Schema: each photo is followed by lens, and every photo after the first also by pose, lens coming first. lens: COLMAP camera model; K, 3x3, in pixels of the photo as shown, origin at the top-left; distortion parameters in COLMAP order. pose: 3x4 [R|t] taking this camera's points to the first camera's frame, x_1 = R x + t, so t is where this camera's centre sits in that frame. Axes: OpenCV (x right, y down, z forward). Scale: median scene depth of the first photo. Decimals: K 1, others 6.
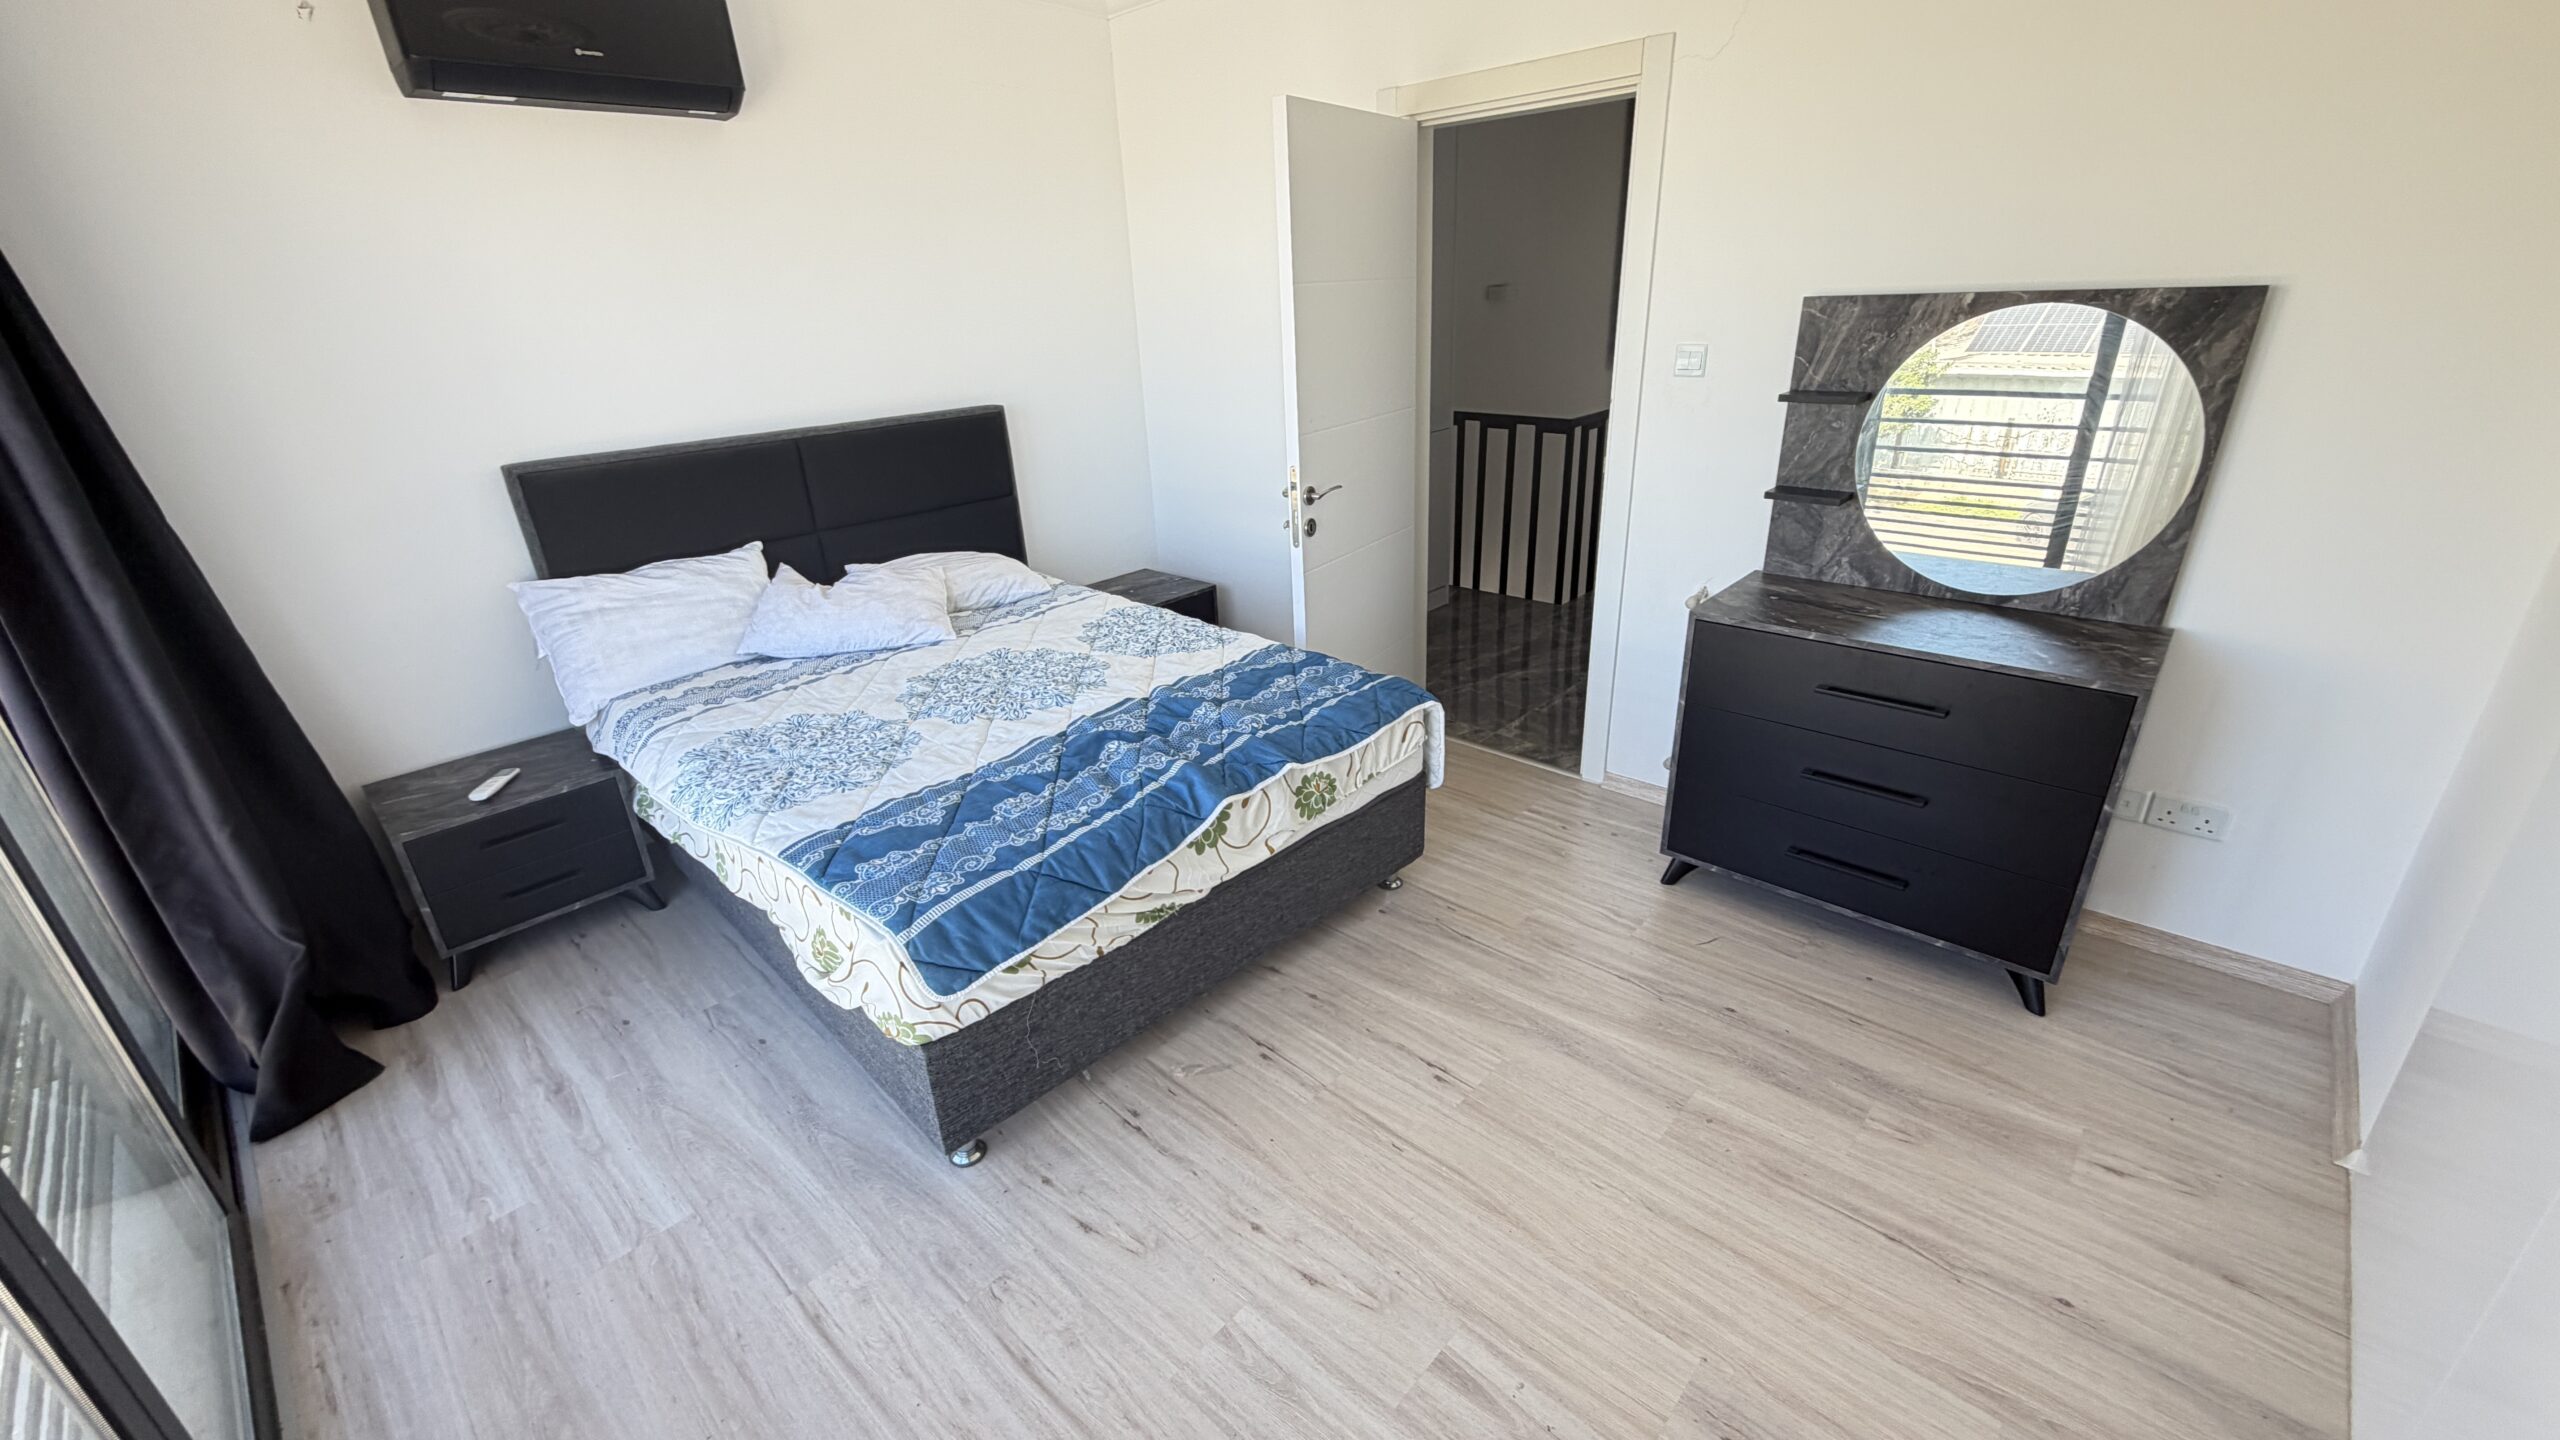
lens RADIAL K [[1032.0, 0, 1280.0], [0, 1032.0, 720.0], [0, 0, 1]] dist [-0.000946, -0.000006]
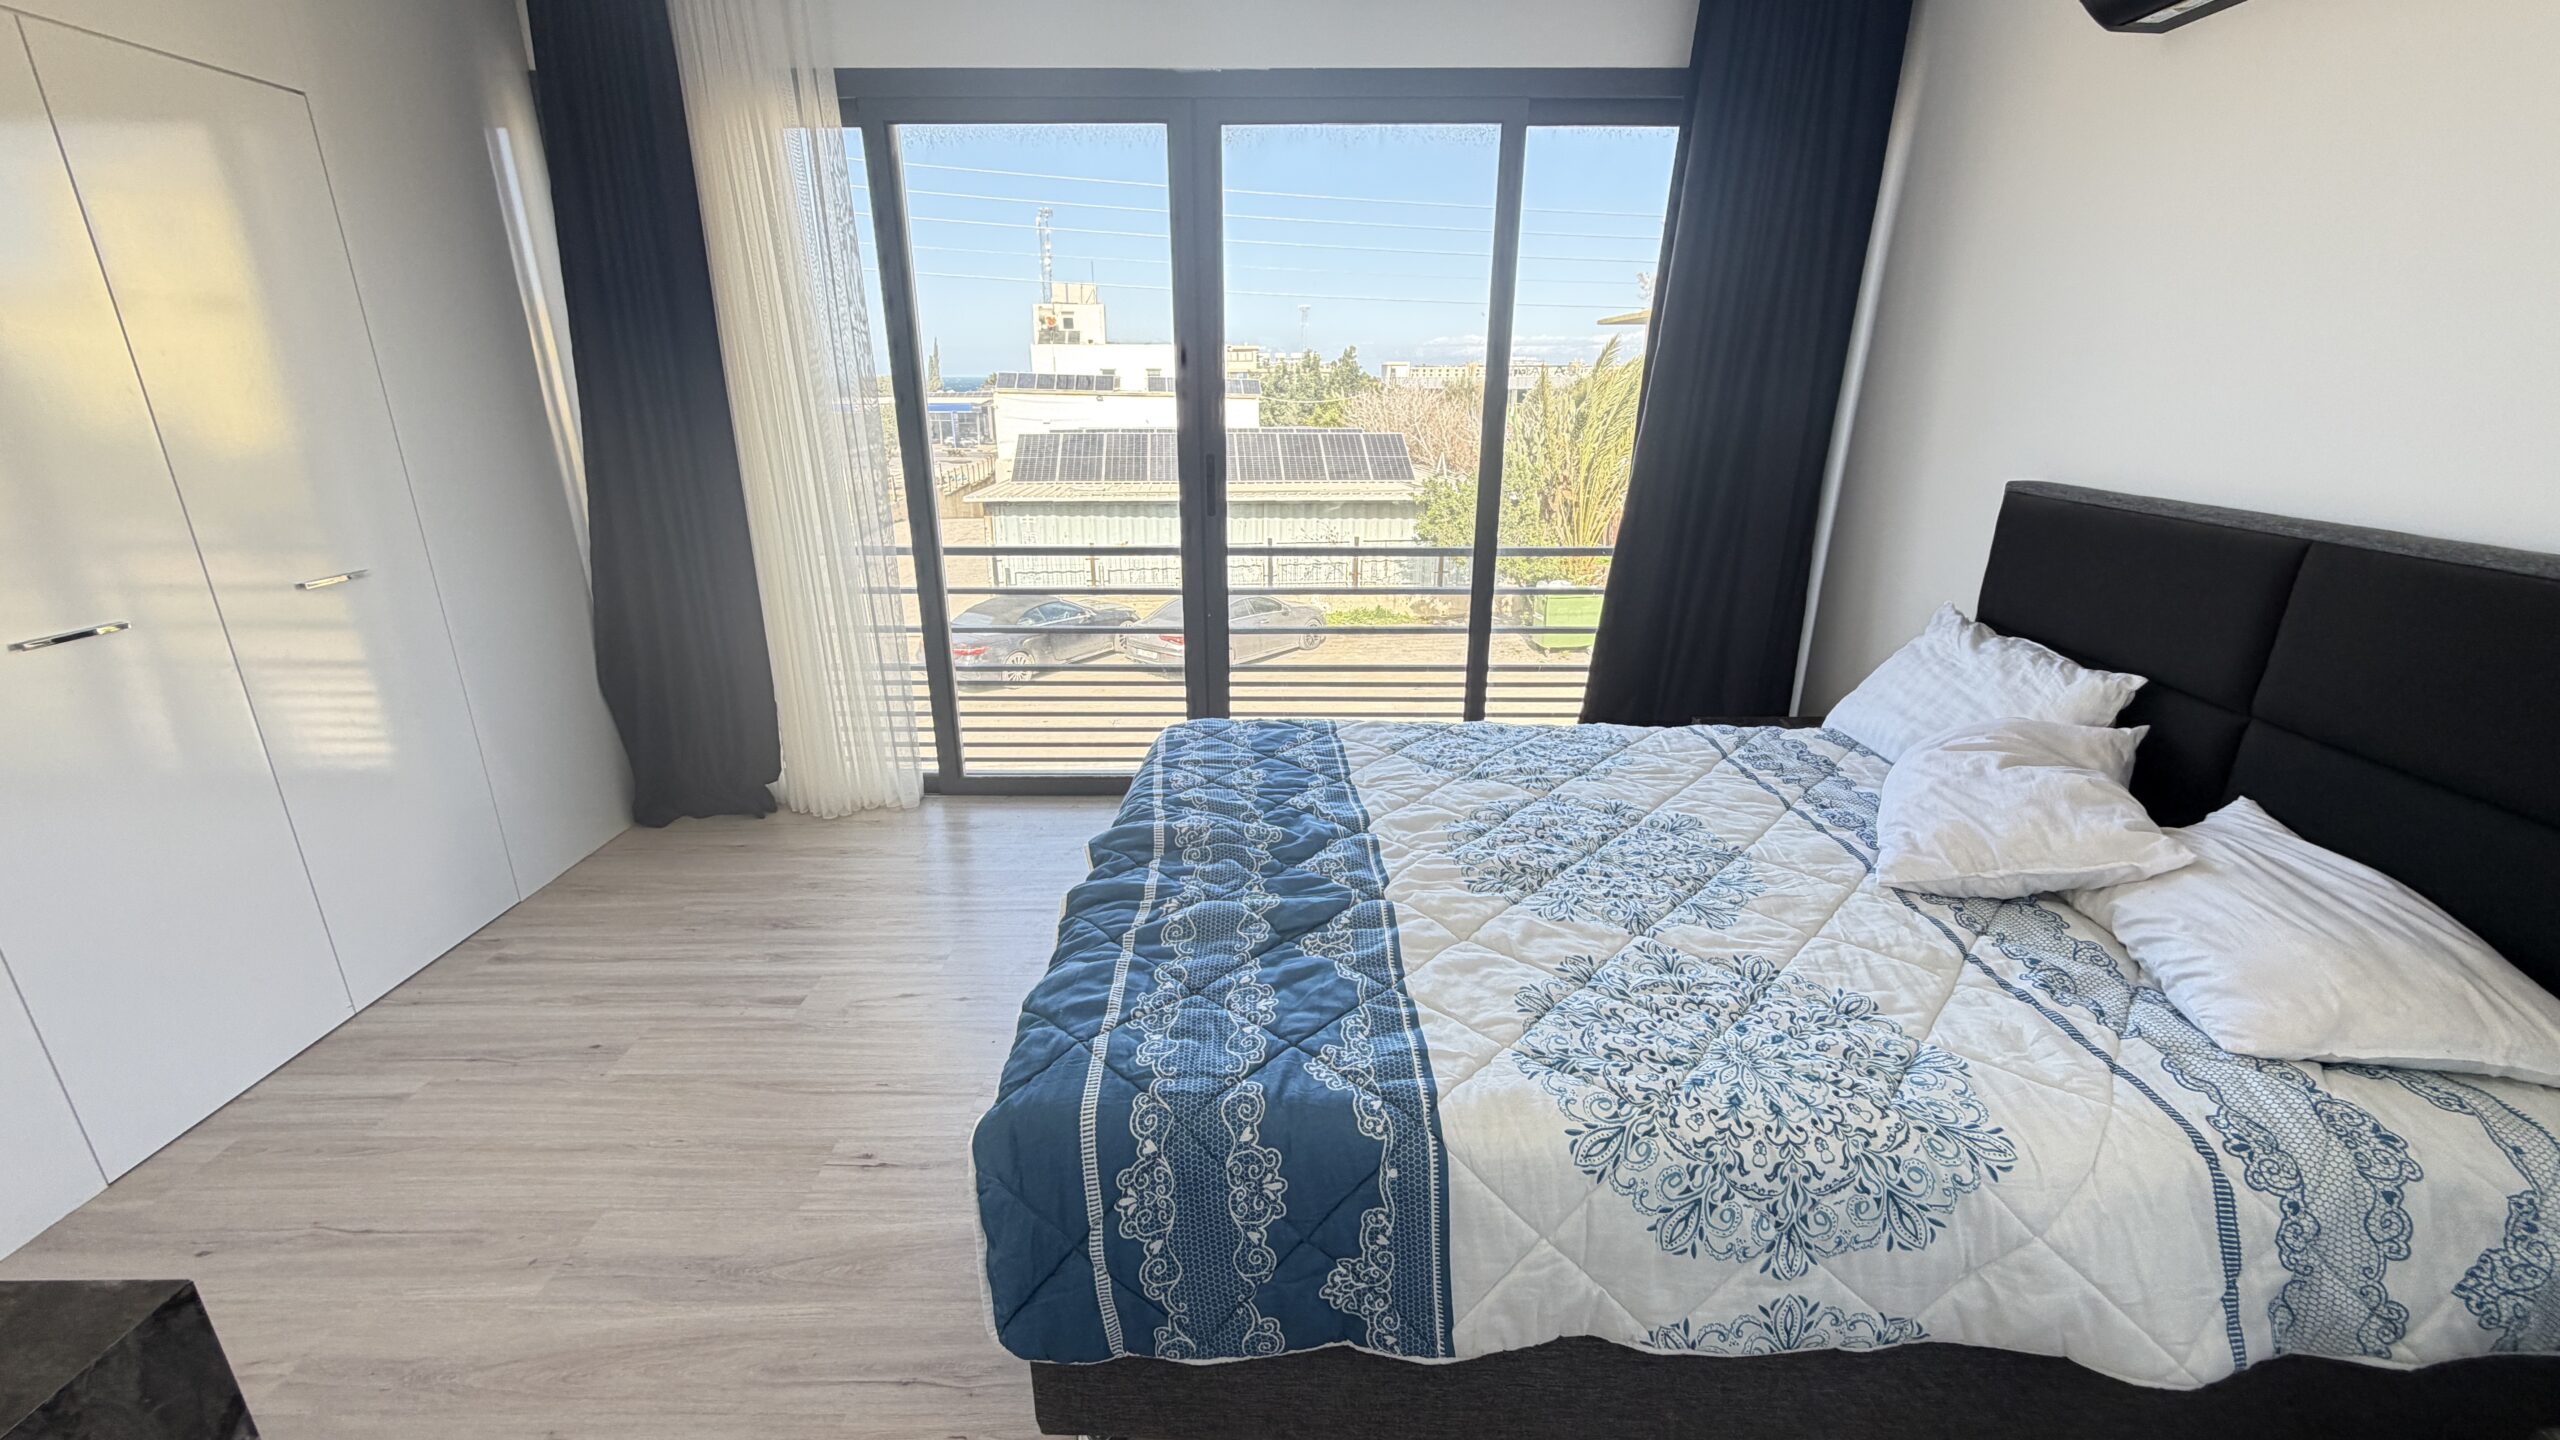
lens RADIAL K [[1017.9, 0, 1279.9], [0, 1017.9, 720.9], [0, 0, 1]] dist [0.001791, -0.000014]
pose [[-0.730369, 0.255094, -0.633632, 0.284456], [-0.240605, 0.772109, 0.588181, -0.447704], [0.639274, 0.582044, -0.502547, 1.157157]]
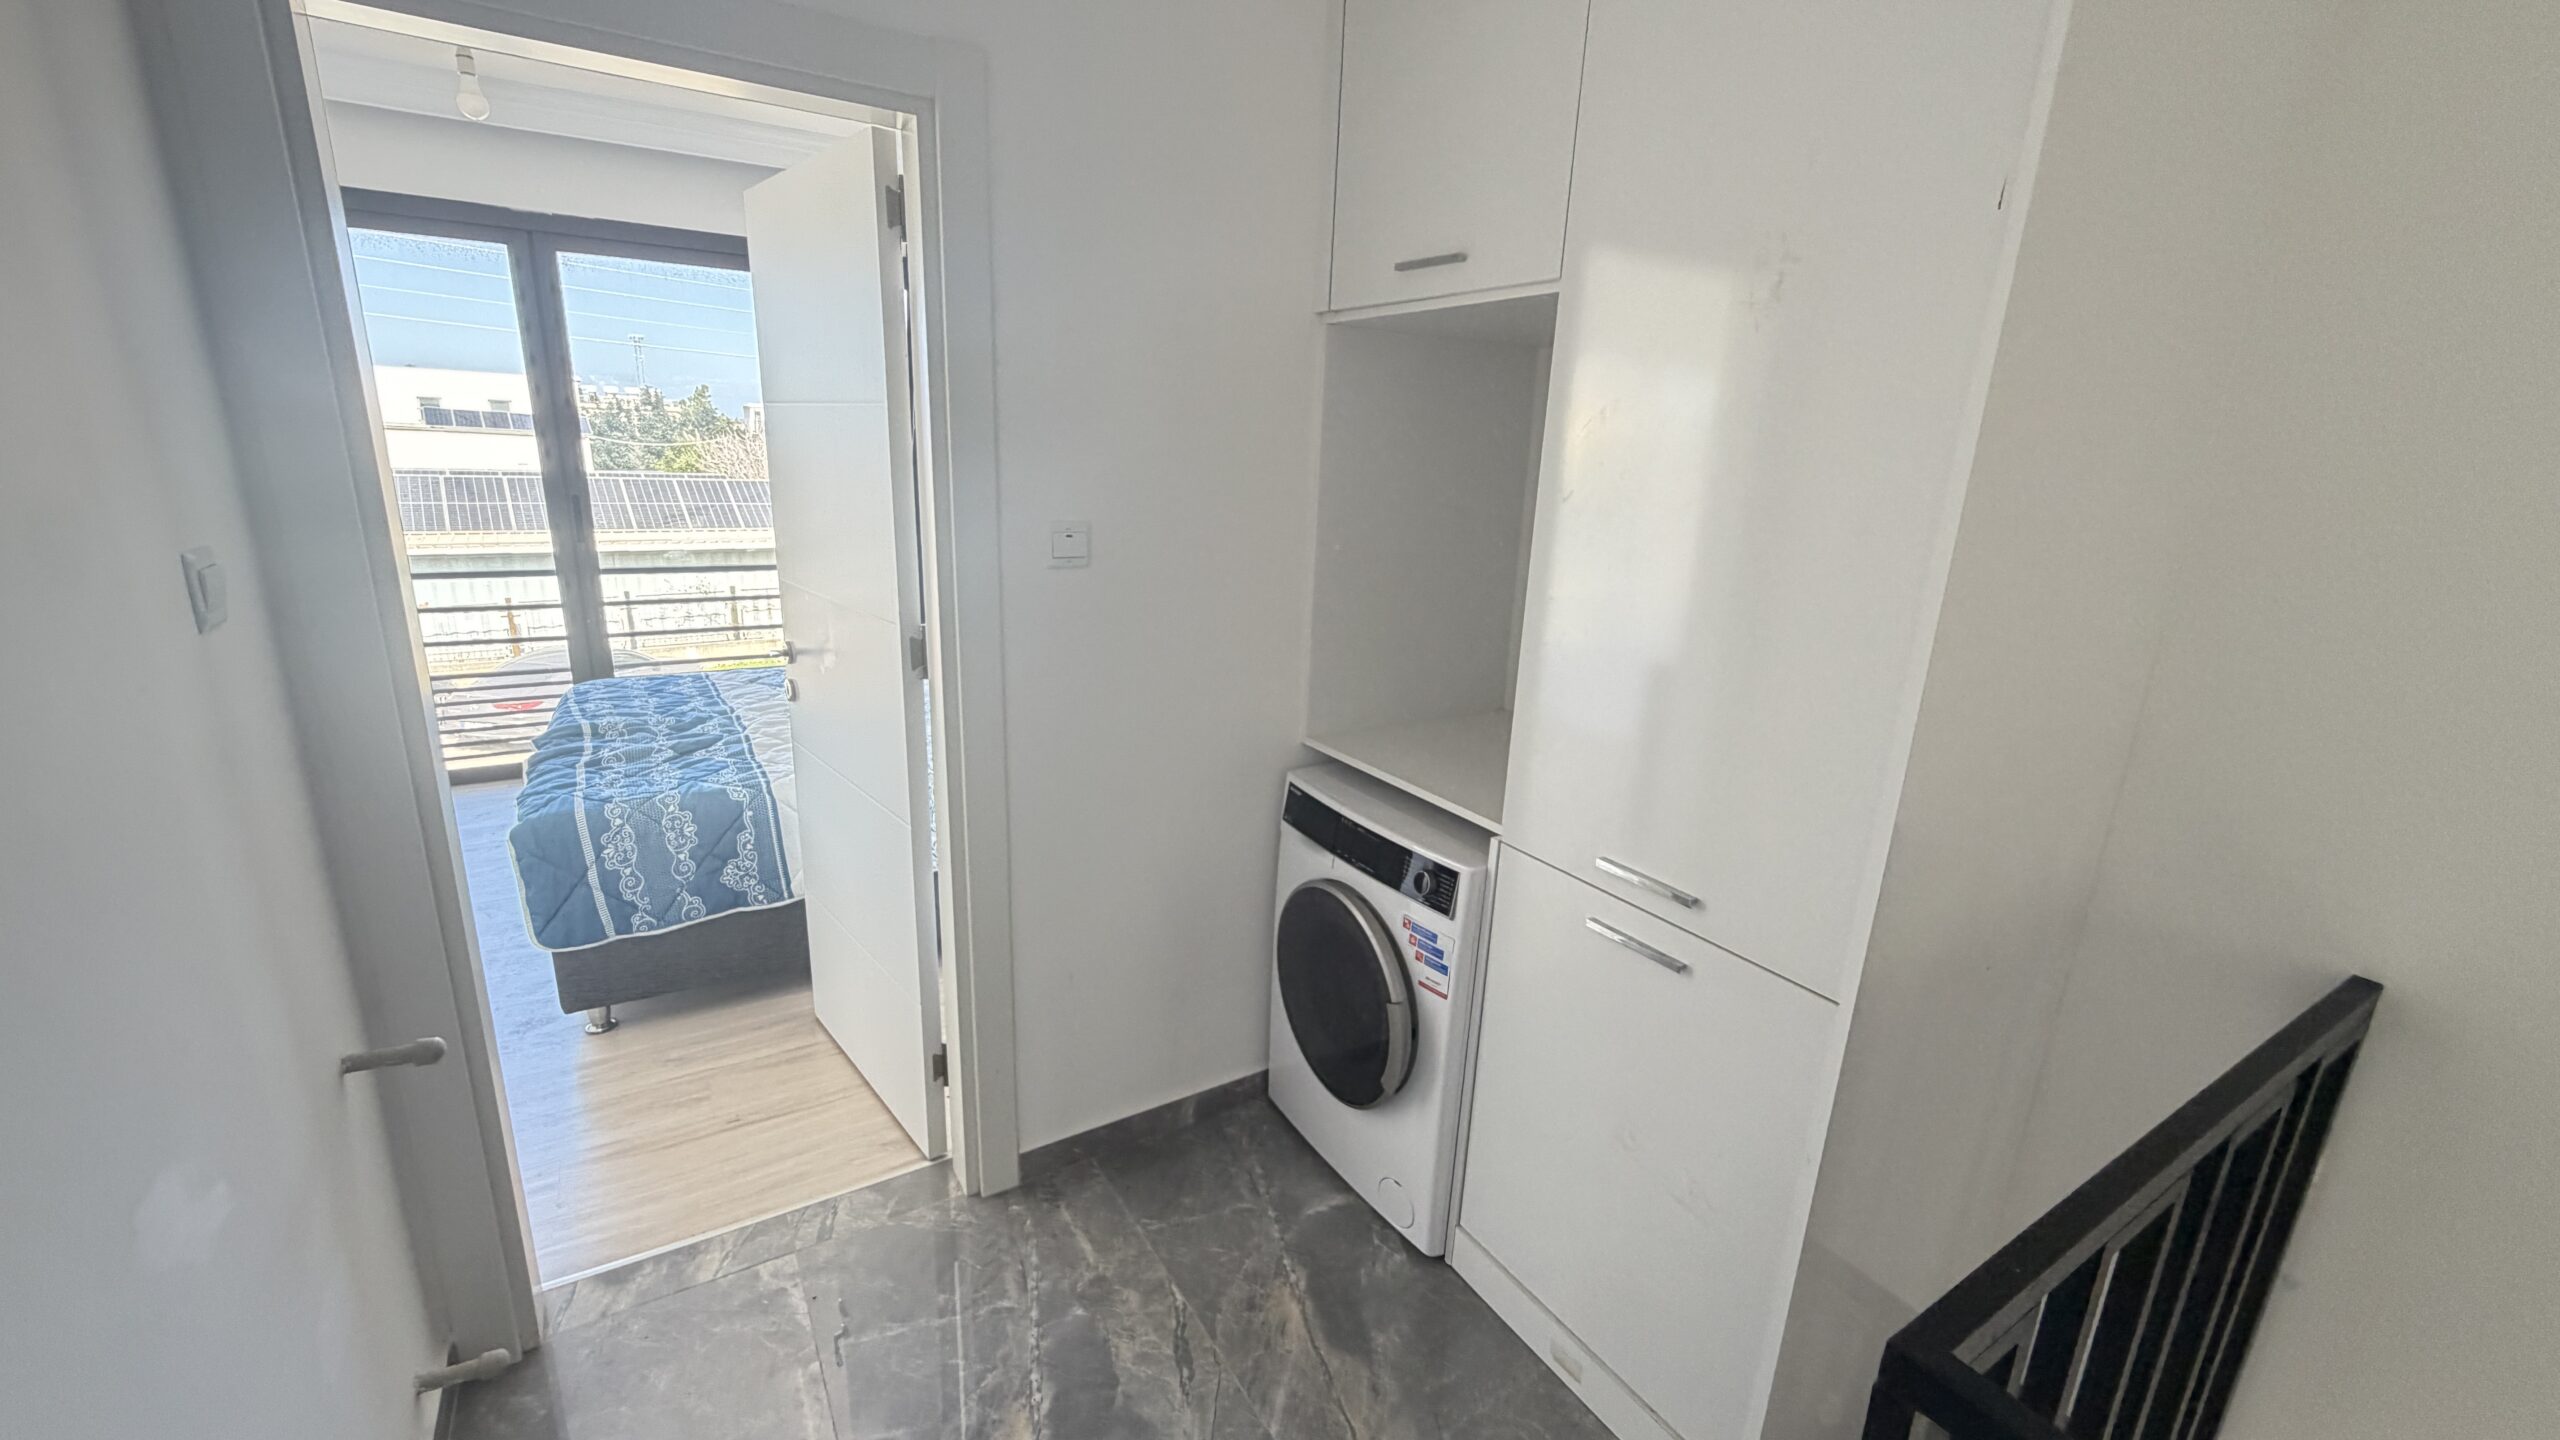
lens RADIAL K [[1017.9, 0, 1279.9], [0, 1017.9, 720.9], [0, 0, 1]] dist [0.001791, -0.000014]
pose [[-0.257718, 0.284147, -0.923494, 0.777274], [-0.404924, 0.836038, 0.370239, -0.695962], [0.877279, 0.469363, -0.100404, 1.593785]]
